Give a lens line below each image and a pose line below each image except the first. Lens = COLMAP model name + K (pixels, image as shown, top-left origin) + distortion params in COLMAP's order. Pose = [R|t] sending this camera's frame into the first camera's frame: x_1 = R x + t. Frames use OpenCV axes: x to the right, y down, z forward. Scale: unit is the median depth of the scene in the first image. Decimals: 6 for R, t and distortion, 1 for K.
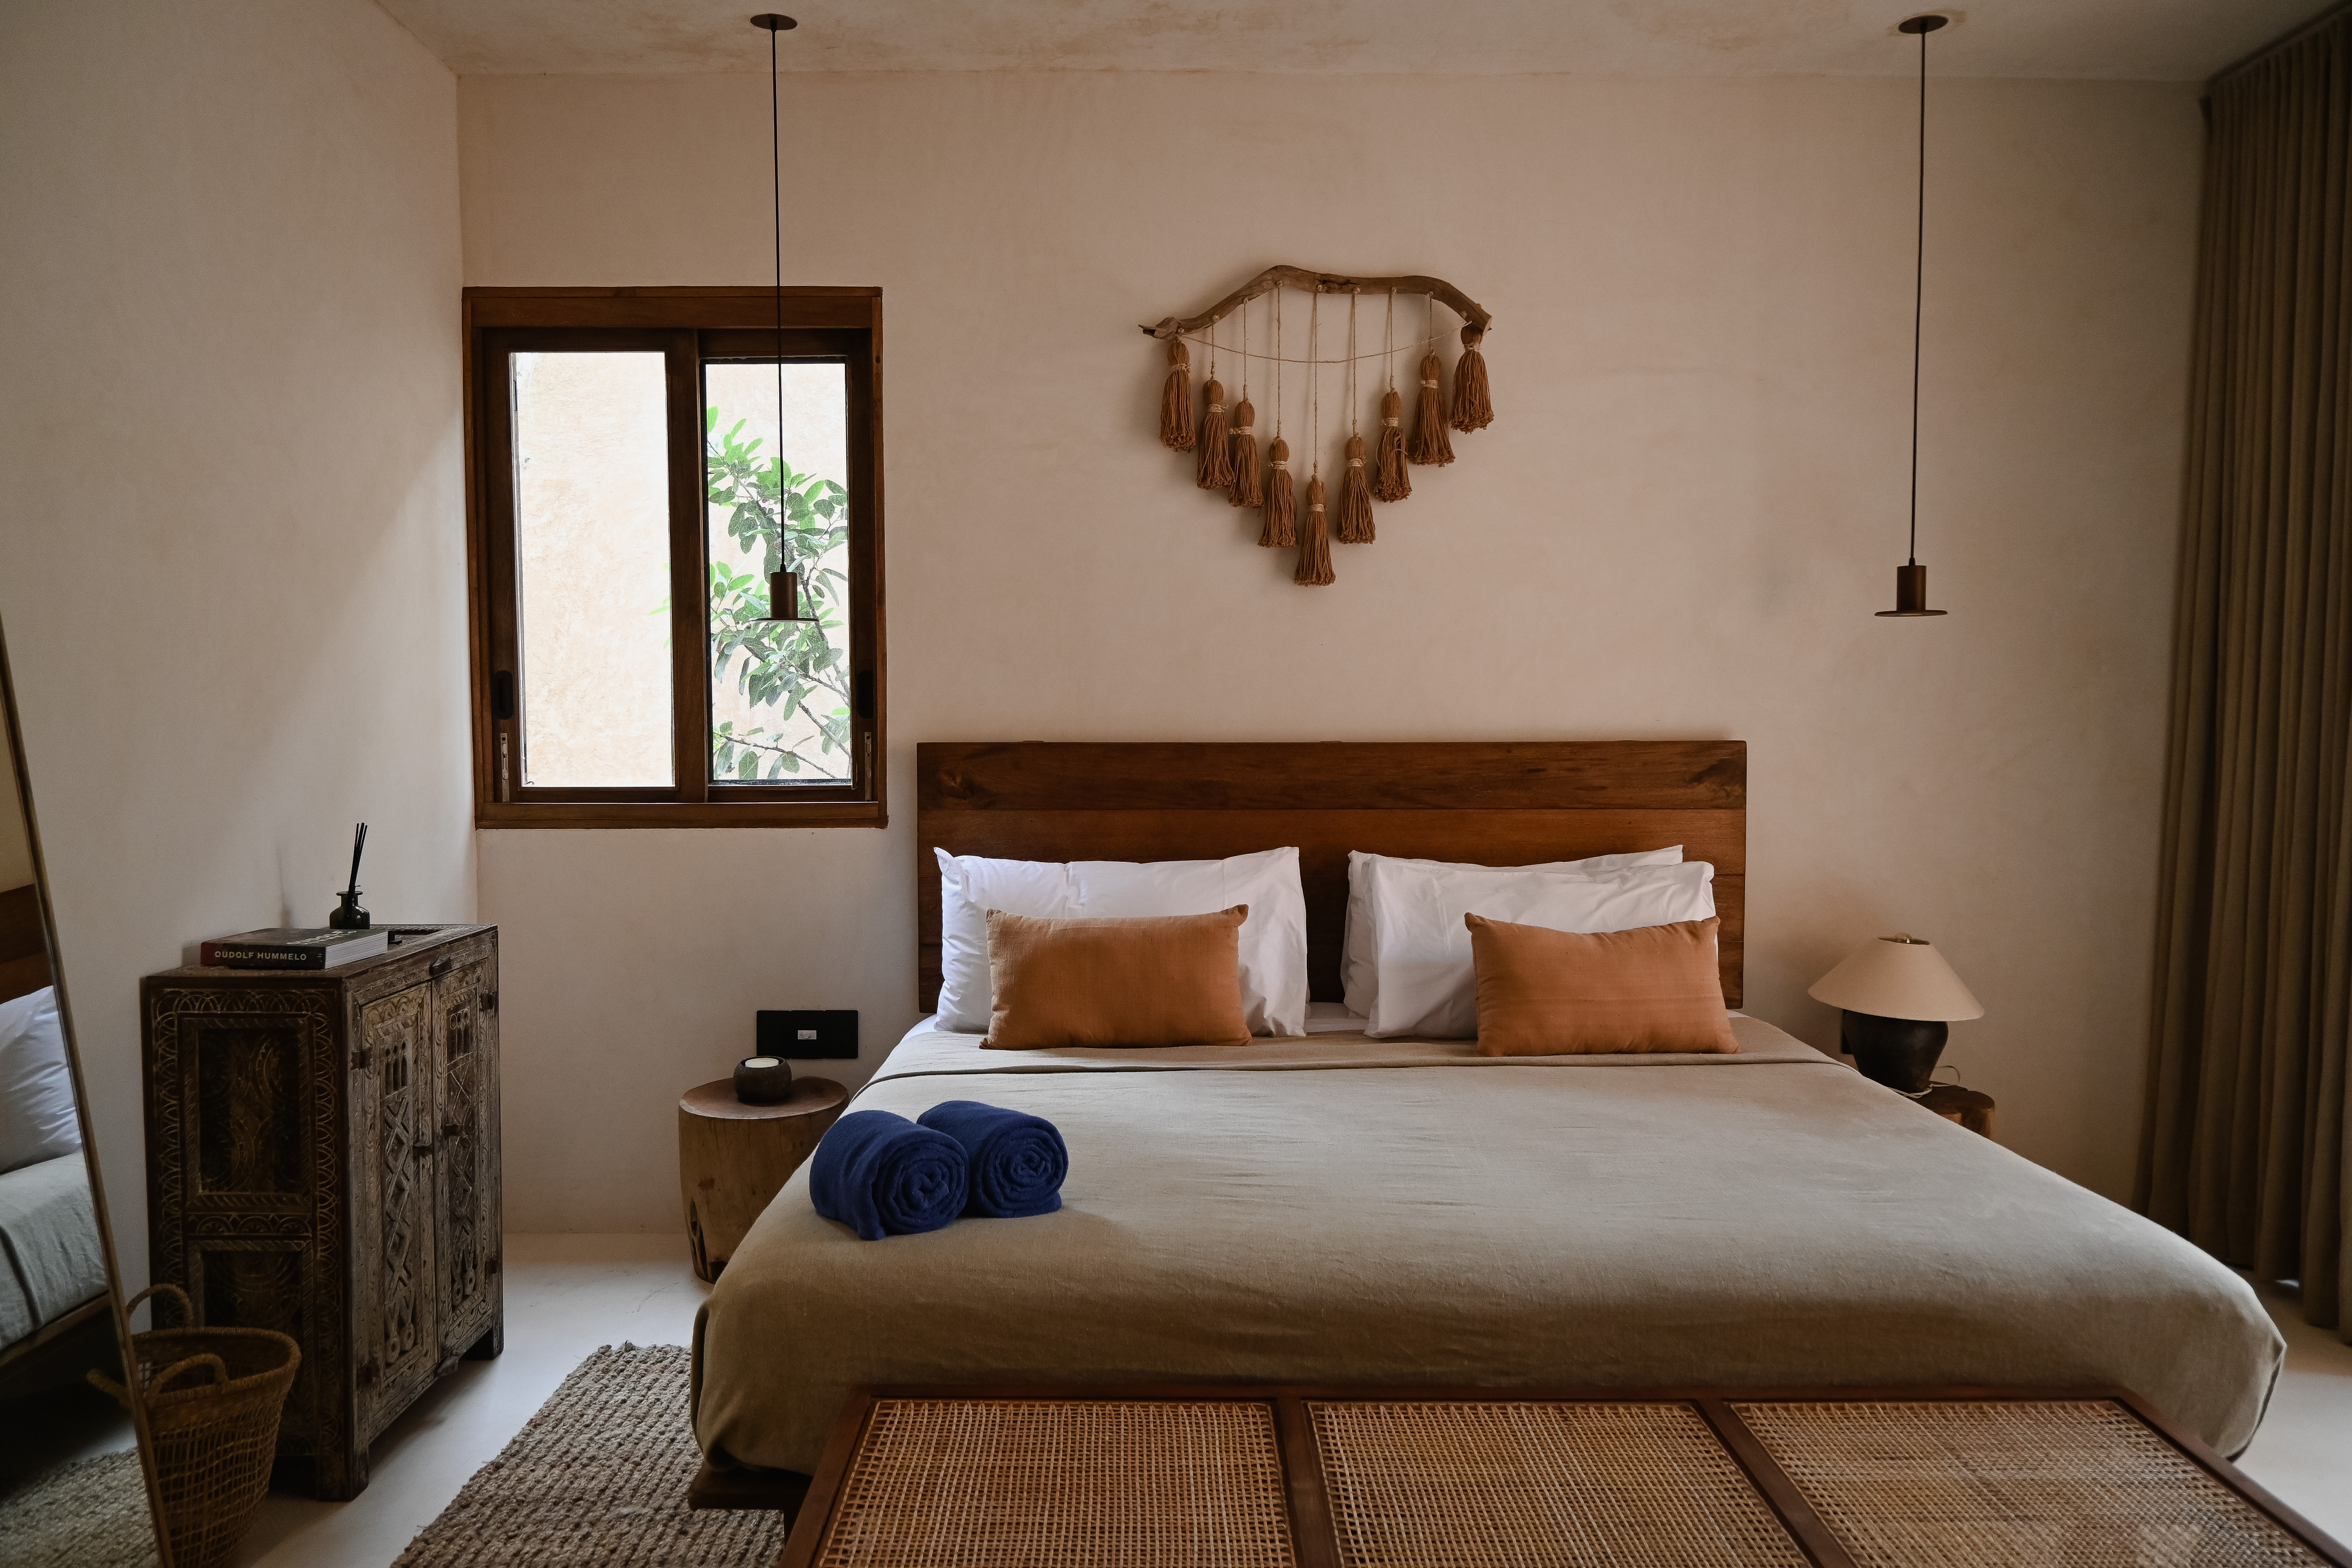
lens RADIAL K [[1636.3, 0, 1178.0], [0, 1636.3, 775.7], [0, 0, 1]] dist [-0.007441, 0.004994]
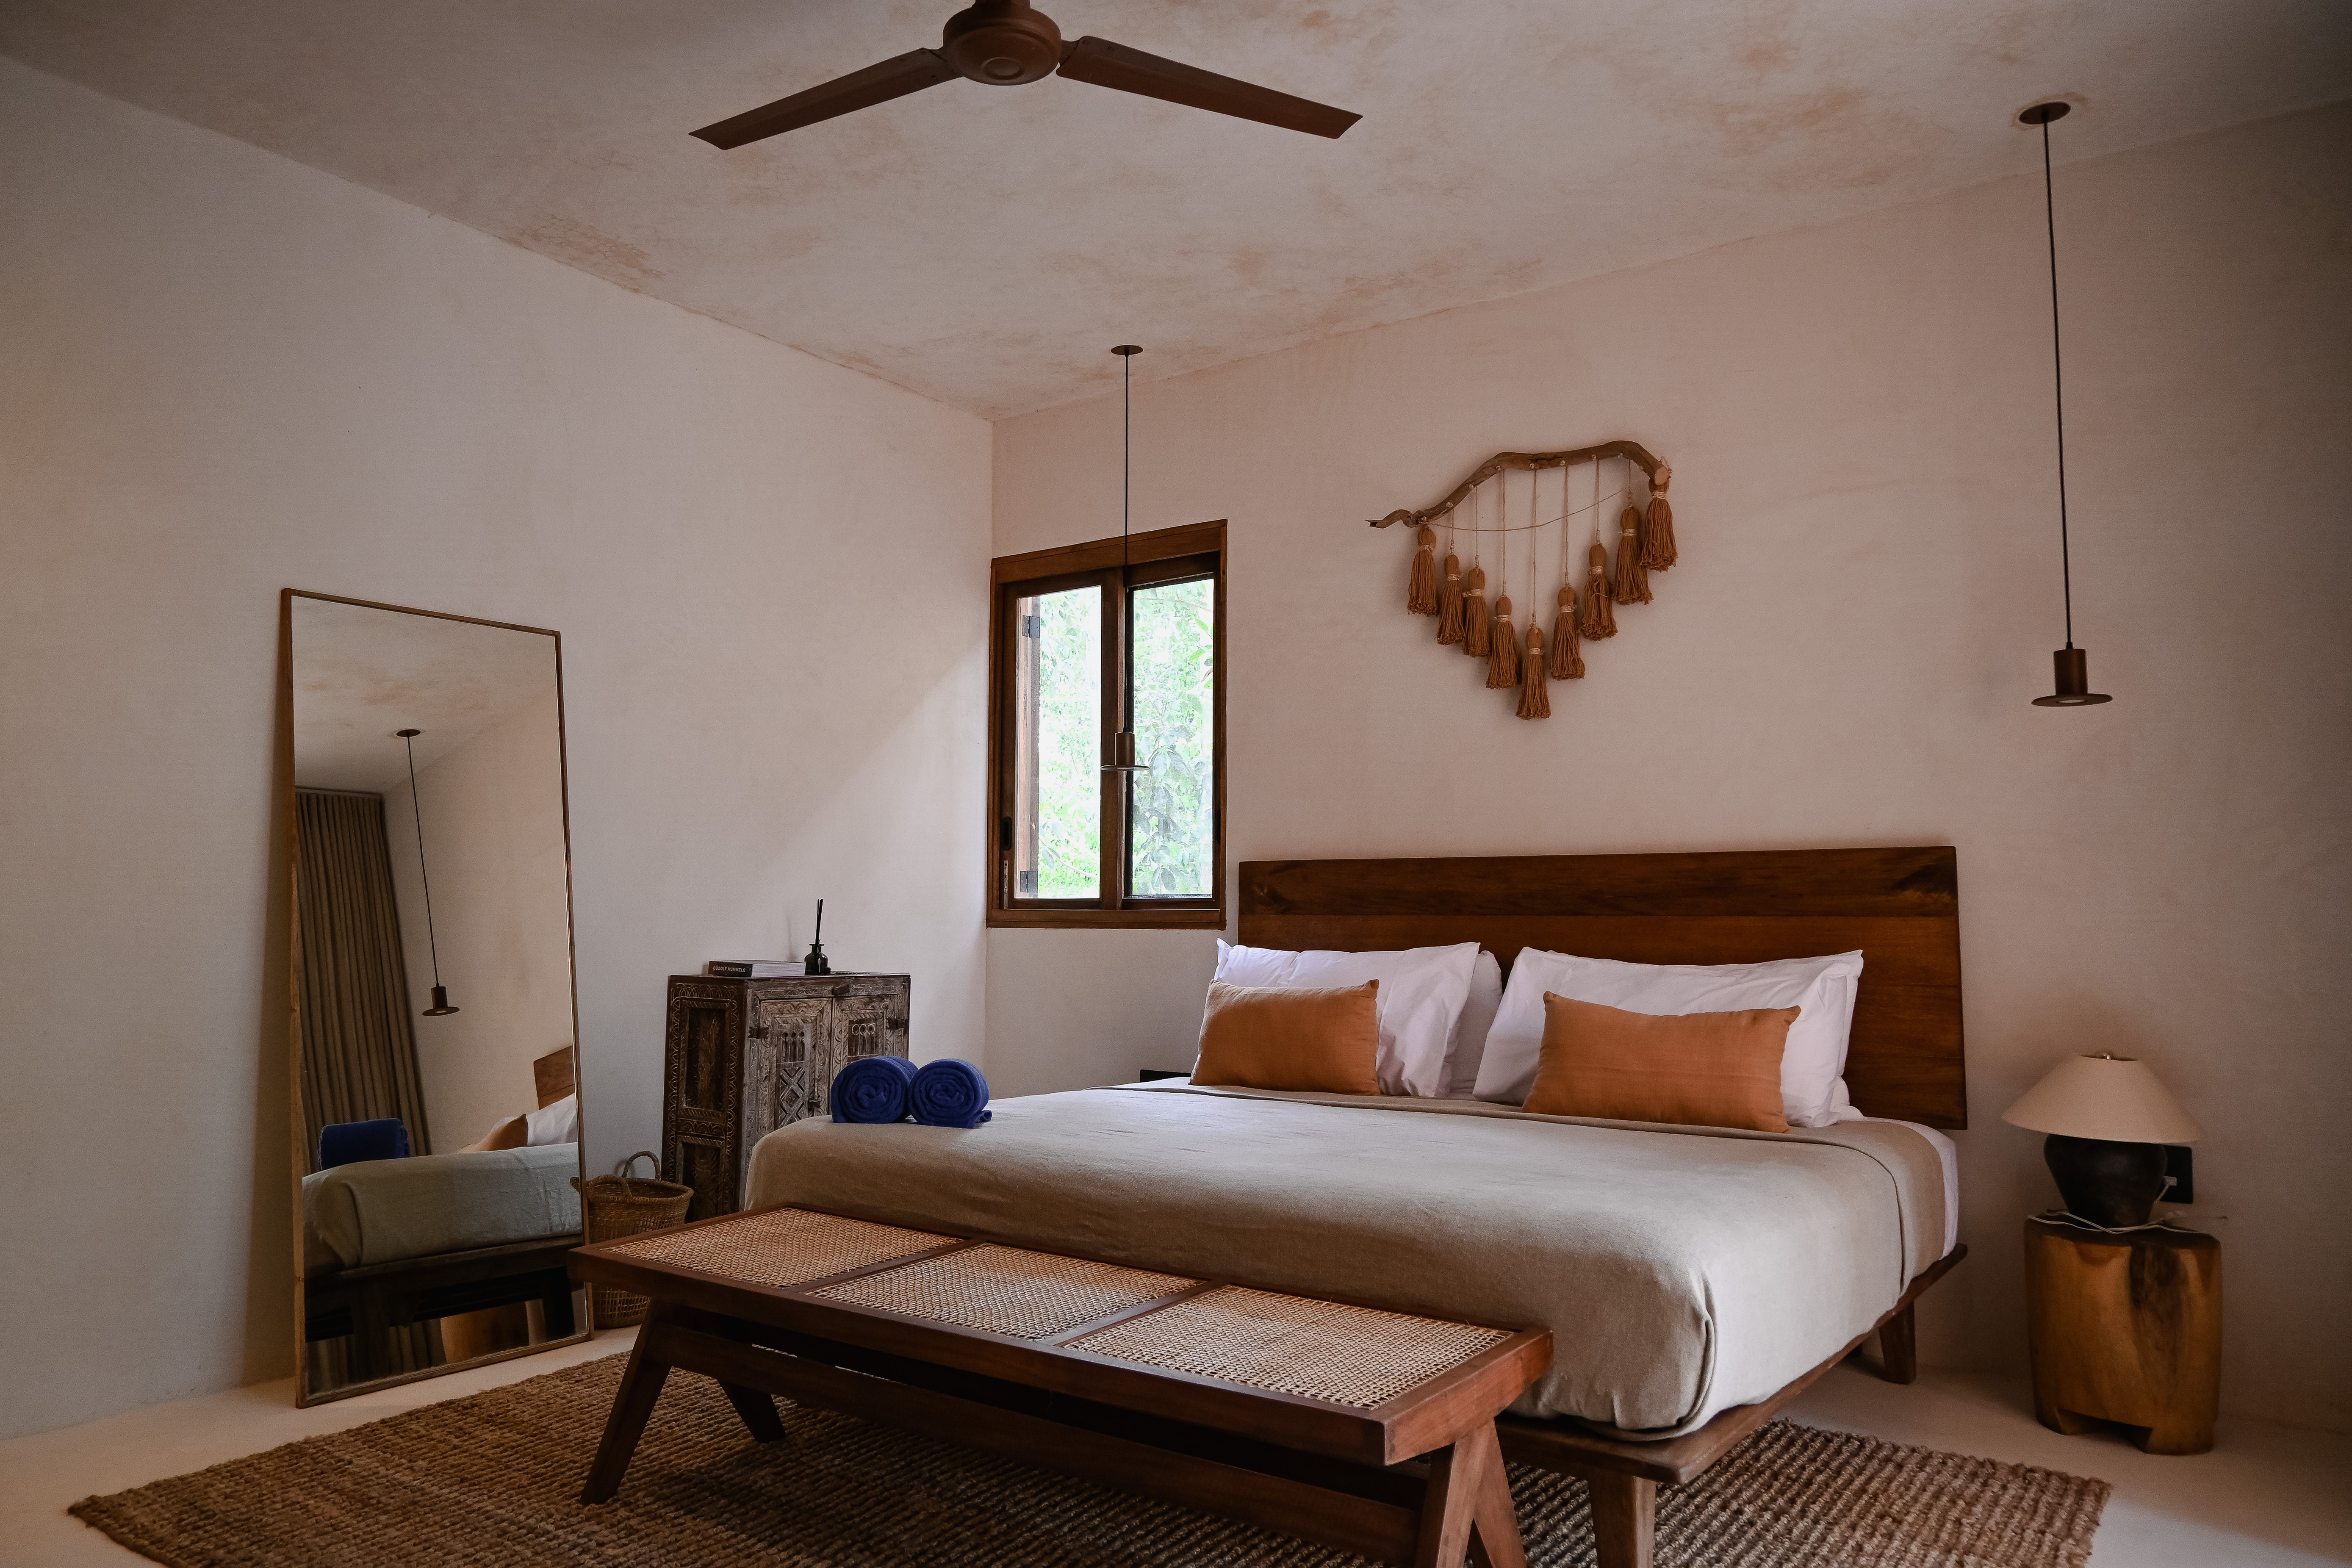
lens RADIAL K [[1636.4, 0, 1178.0], [0, 1636.4, 775.7], [0, 0, 1]] dist [-0.007441, 0.004994]
pose [[0.799799, -0.049325, -0.598237, 0.569288], [-0.037374, 0.990593, -0.131641, 0.083050], [0.599103, 0.127645, 0.790432, -0.044987]]
